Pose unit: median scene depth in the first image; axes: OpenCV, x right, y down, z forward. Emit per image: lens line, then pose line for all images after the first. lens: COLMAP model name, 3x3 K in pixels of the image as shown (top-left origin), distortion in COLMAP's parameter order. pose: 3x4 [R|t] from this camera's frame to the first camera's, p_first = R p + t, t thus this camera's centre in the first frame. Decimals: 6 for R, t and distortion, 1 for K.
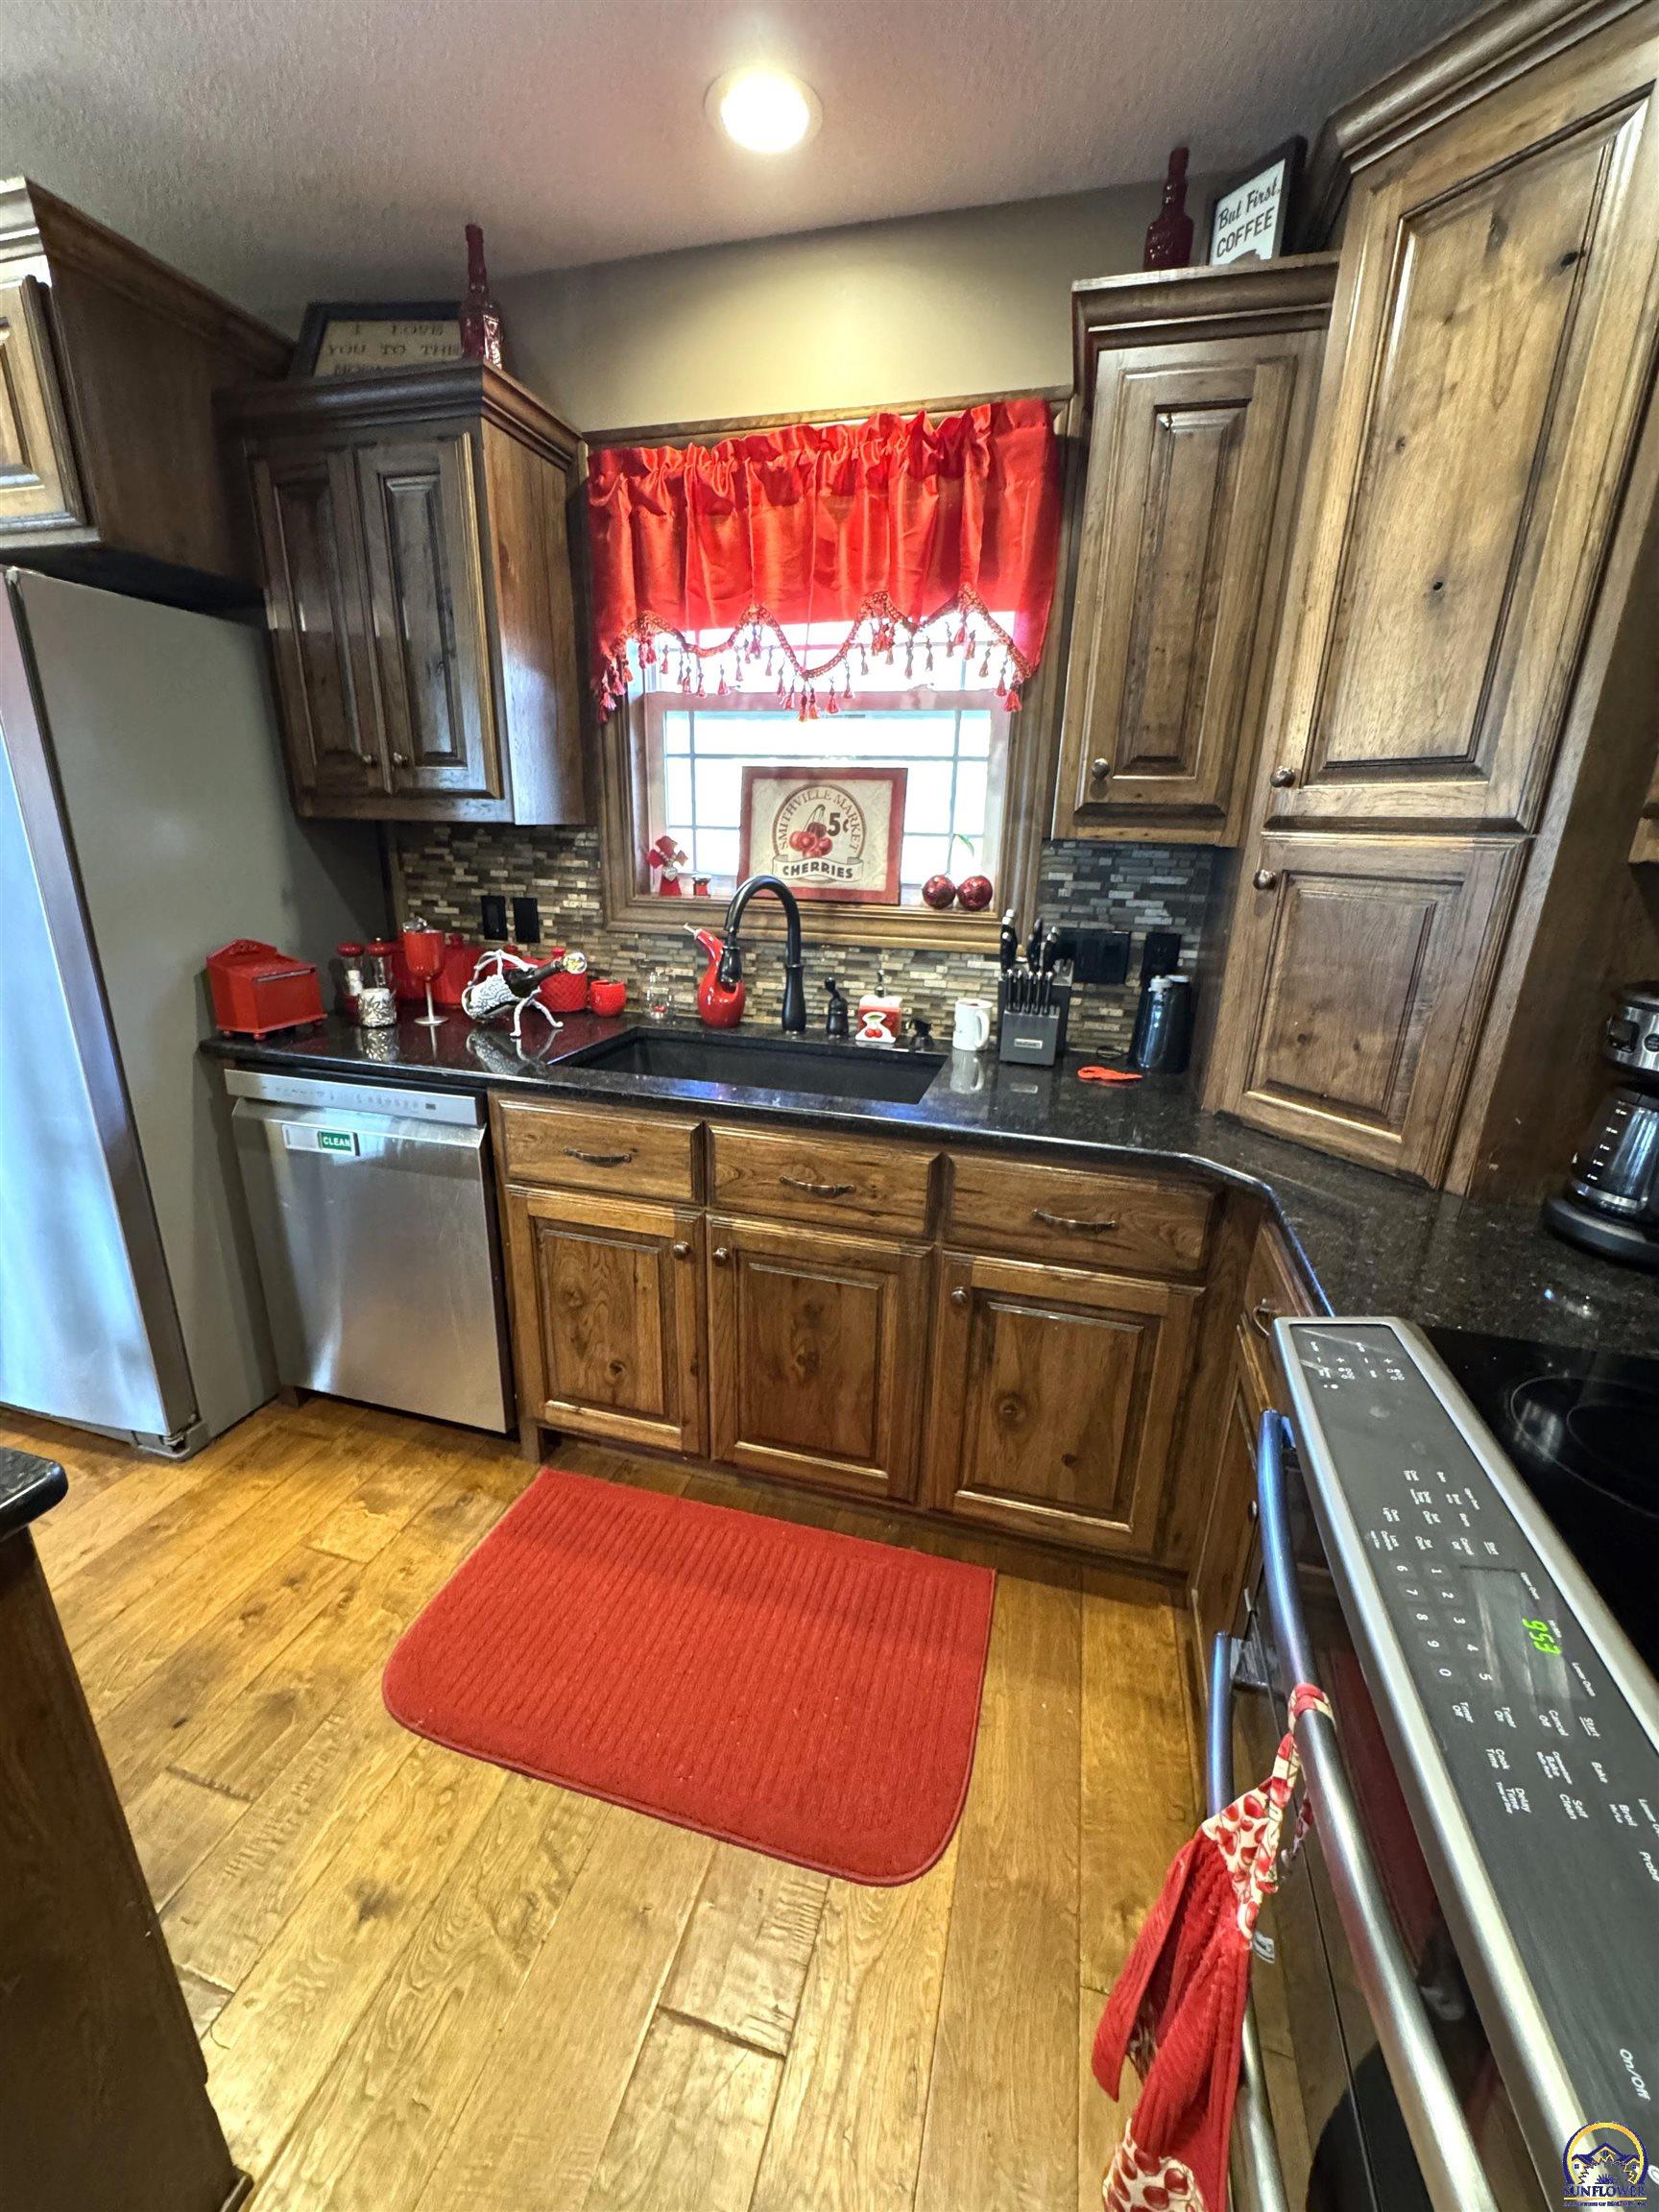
lens RADIAL K [[886.0, 0, 824.5], [0, 886.0, 1107.8], [0, 0, 1]] dist [-0.002751, 0.000408]
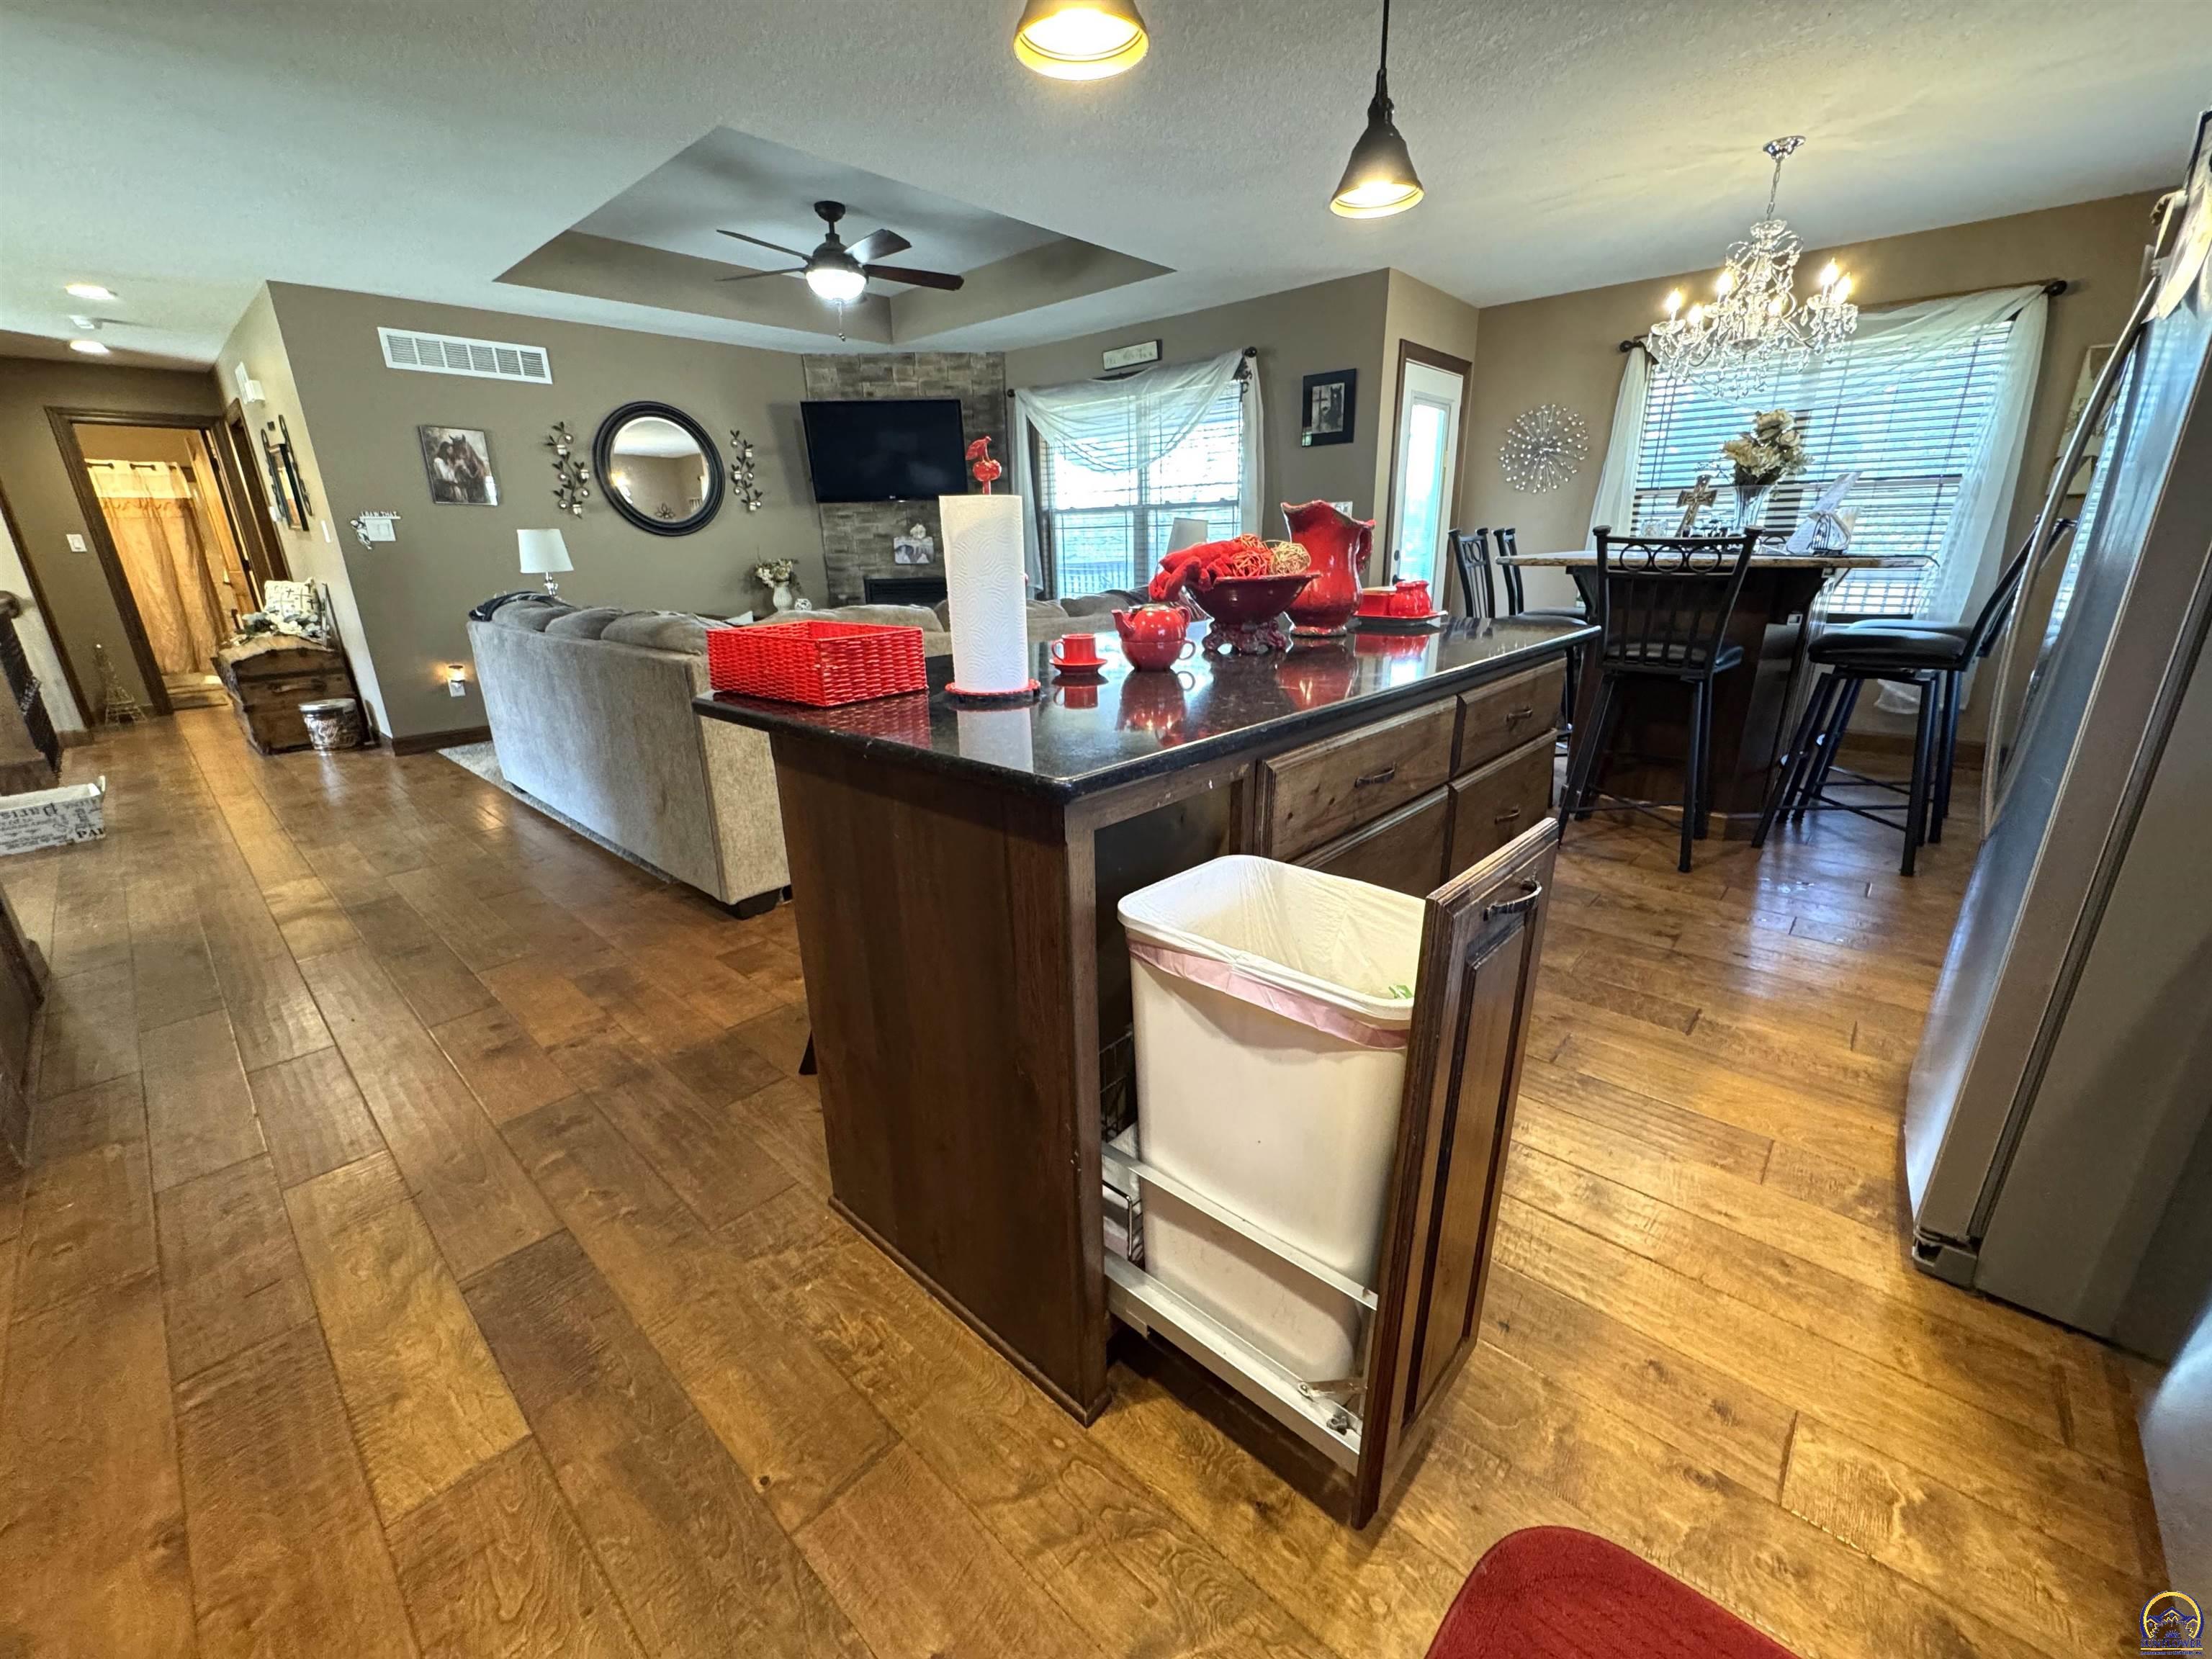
lens RADIAL K [[886.0, 0, 1105.7], [0, 886.0, 826.1], [0, 0, 1]] dist [-0.002751, 0.000408]
pose [[-0.447391, 0.258676, -0.856112, 0.116717], [-0.270990, 0.873046, 0.405407, -0.037343], [0.852294, 0.413374, -0.320494, 0.593279]]
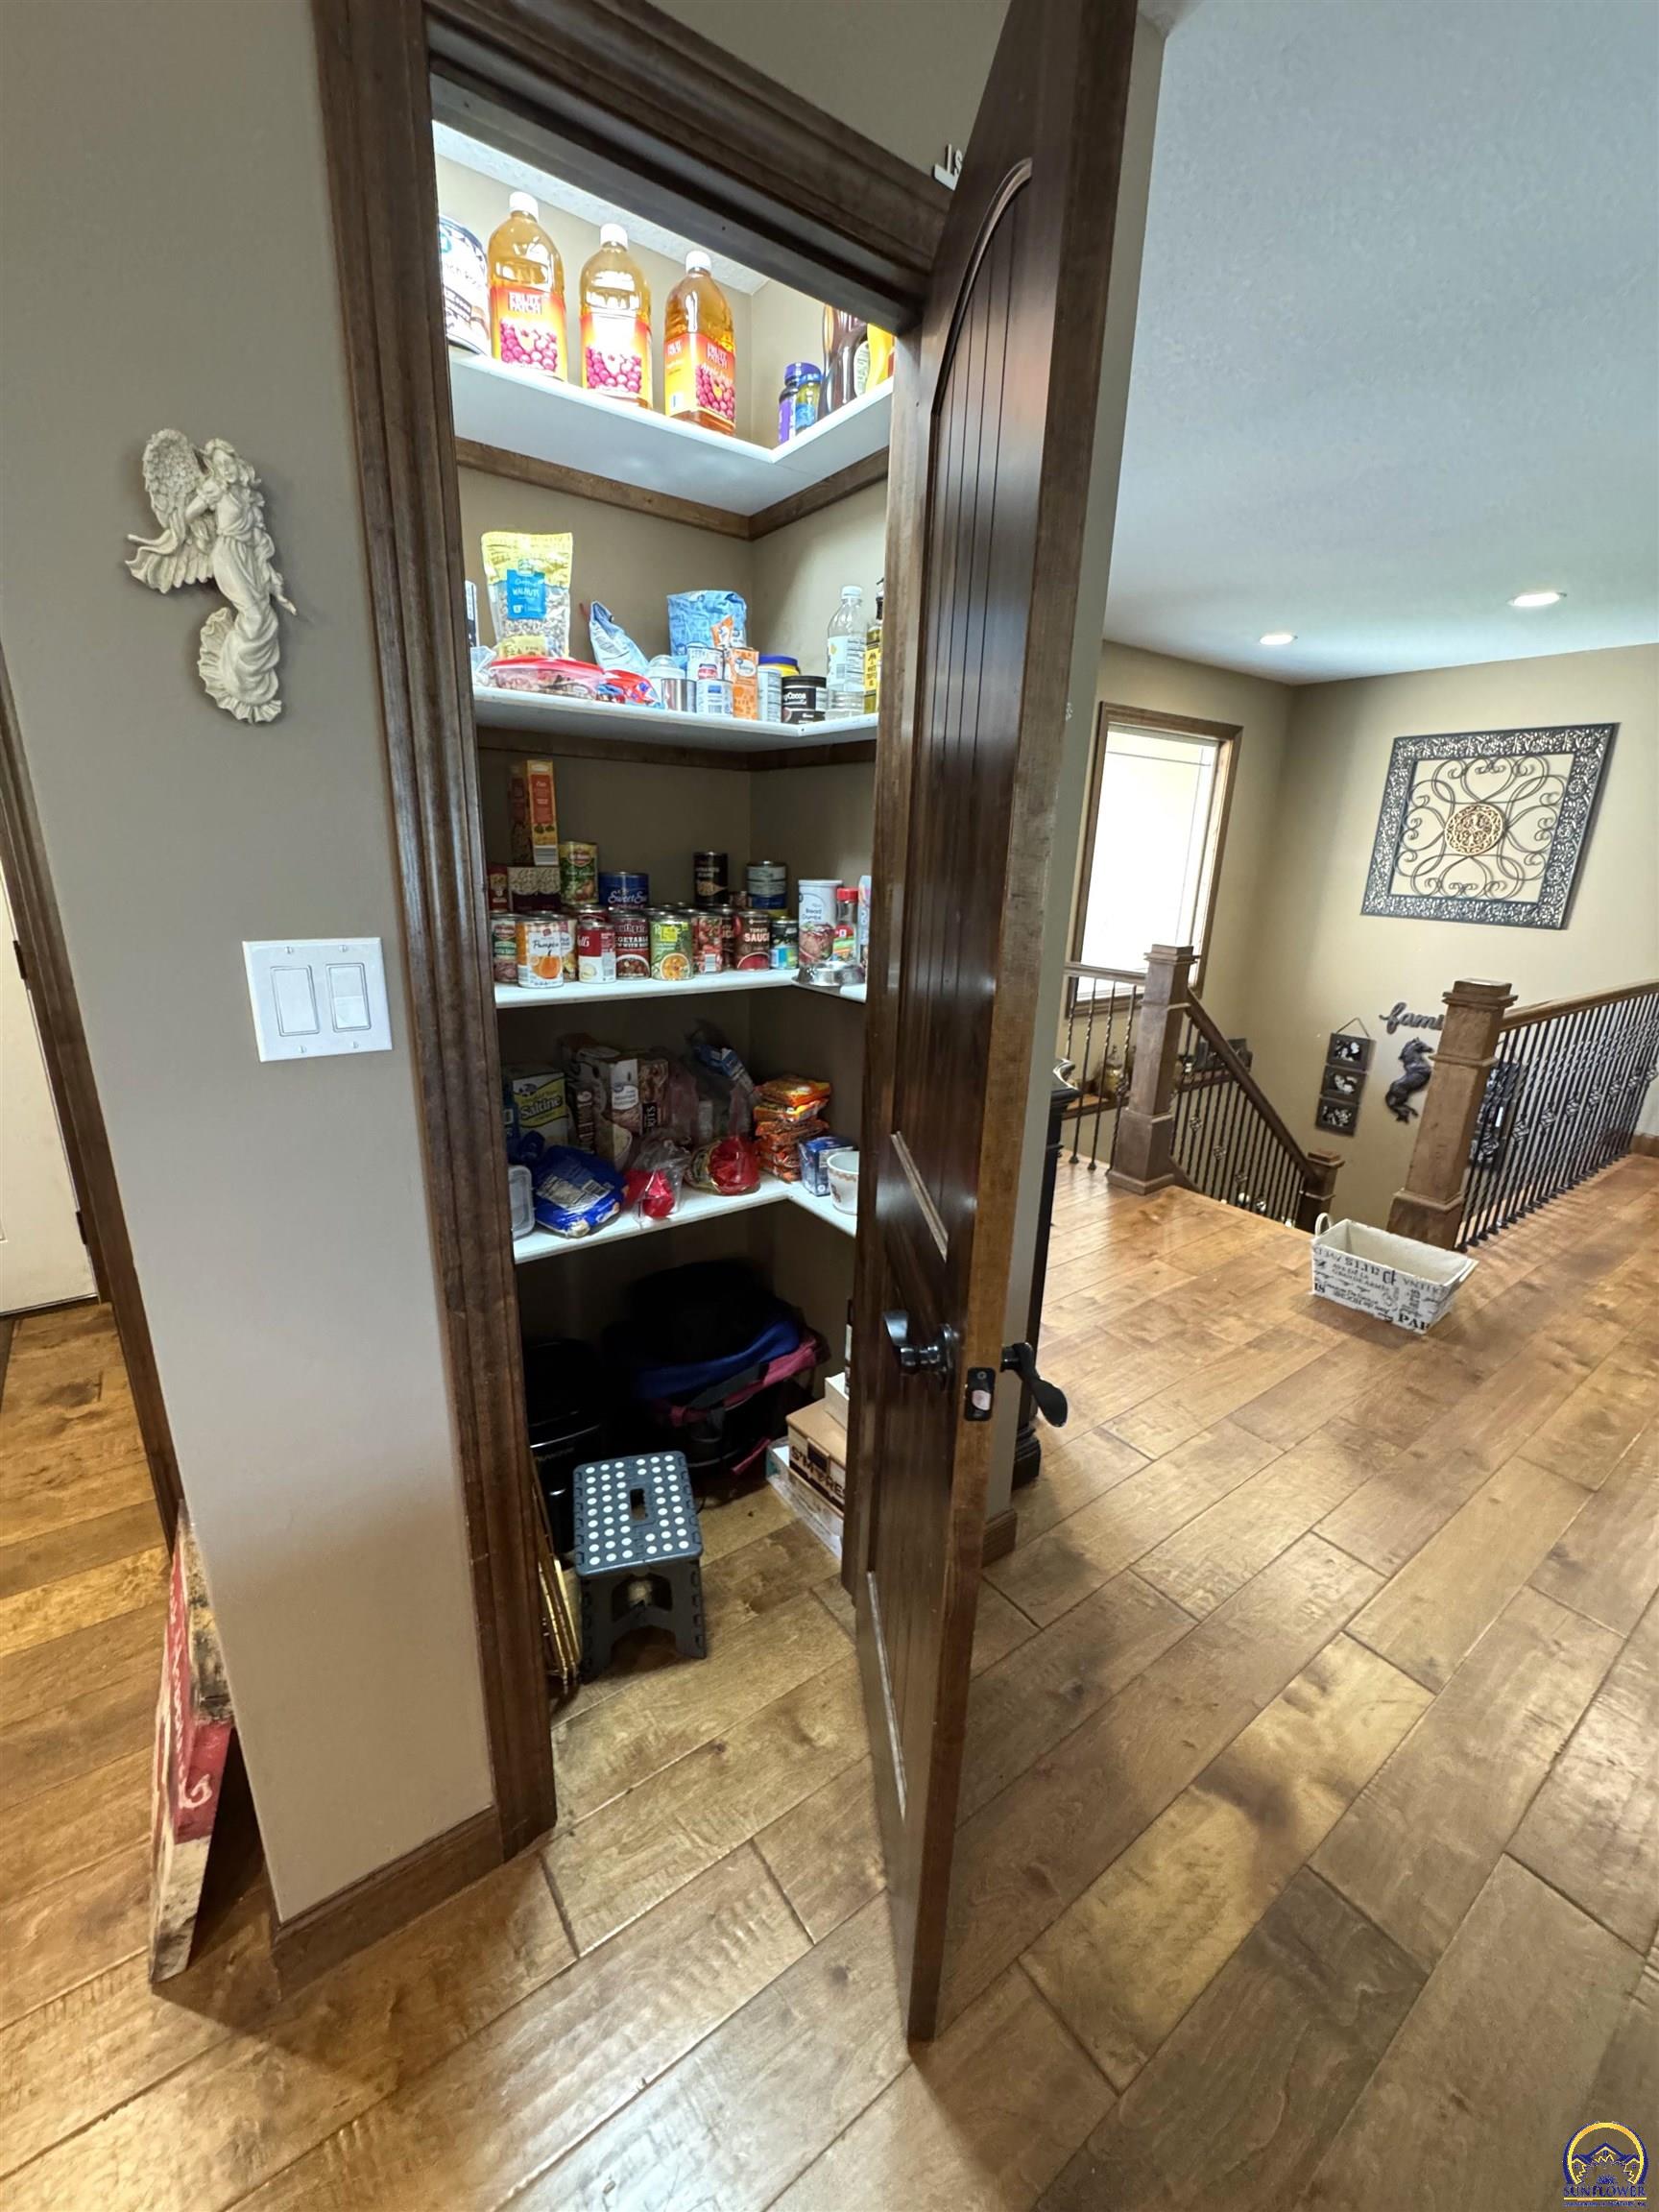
lens RADIAL K [[886.0, 0, 830.1], [0, 886.0, 1106.6], [0, 0, 1]] dist [-0.002751, 0.000408]
pose [[-0.788378, -0.223974, 0.572971, -0.623448], [0.144560, 0.837845, 0.526421, 0.208341], [-0.597965, 0.497847, -0.628161, -0.779134]]
